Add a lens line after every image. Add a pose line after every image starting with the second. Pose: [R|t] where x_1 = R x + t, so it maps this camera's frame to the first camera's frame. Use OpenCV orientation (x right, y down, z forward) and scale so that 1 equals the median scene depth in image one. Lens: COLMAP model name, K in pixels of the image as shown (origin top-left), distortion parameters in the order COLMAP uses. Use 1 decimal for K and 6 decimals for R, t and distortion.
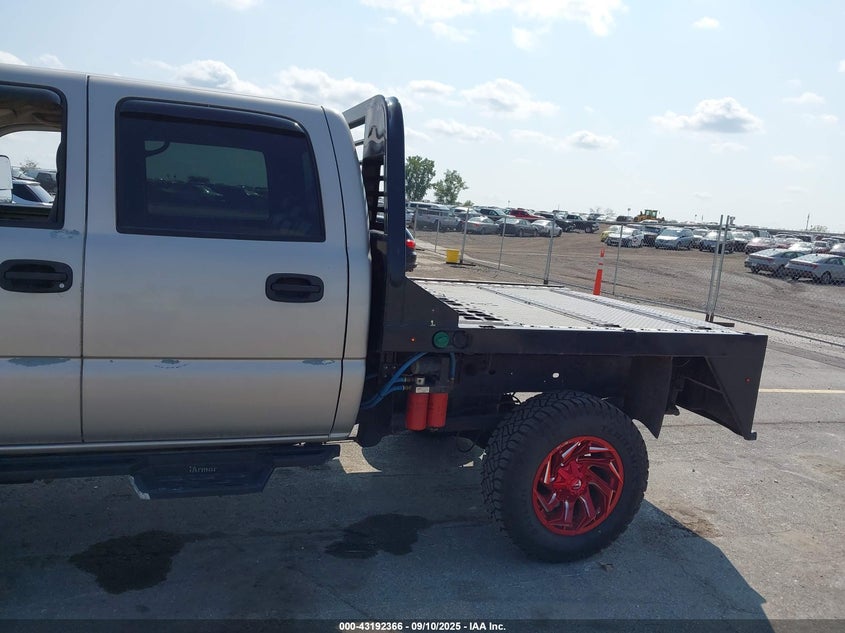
lens RADIAL K [[660.3, 0, 424.4], [0, 660.3, 313.6], [0, 0, 1]] dist [0.009050, -0.025528]
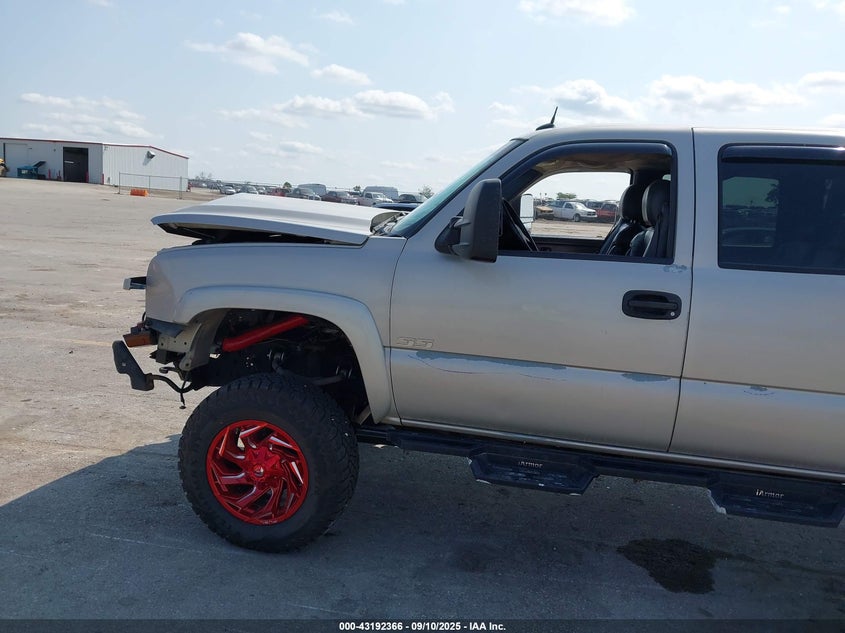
lens RADIAL K [[660.3, 0, 419.3], [0, 660.3, 310.8], [0, 0, 1]] dist [0.009050, -0.025528]
pose [[0.861621, 0.049508, -0.505133, -0.247677], [-0.061978, 0.998046, -0.007899, -0.008033], [0.503755, 0.038113, 0.863006, -0.153589]]
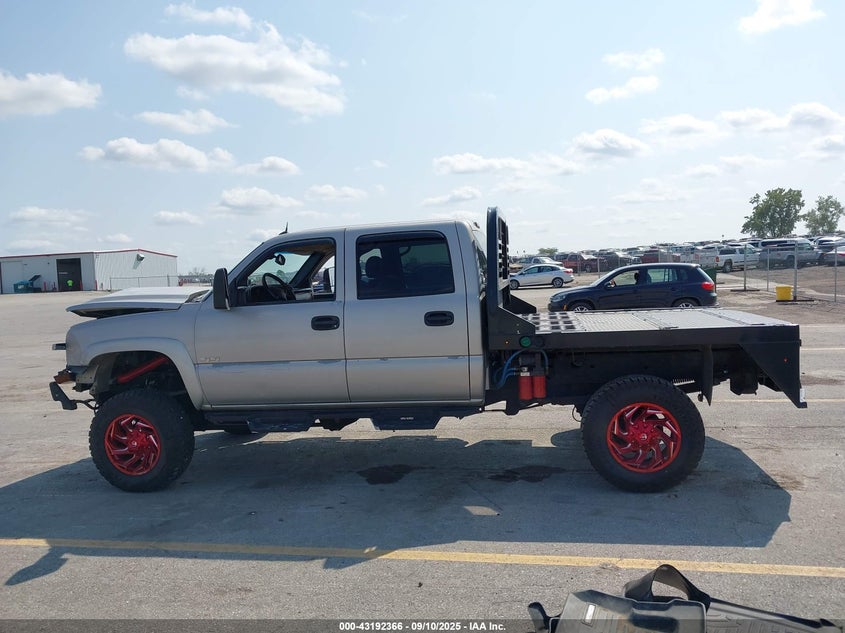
lens RADIAL K [[660.3, 0, 426.3], [0, 660.3, 309.5], [0, 0, 1]] dist [0.009050, -0.025528]
pose [[0.860812, -0.102745, -0.498443, 0.572330], [0.053278, 0.992221, -0.112516, 0.116671], [0.506126, 0.070299, 0.859590, -0.518503]]
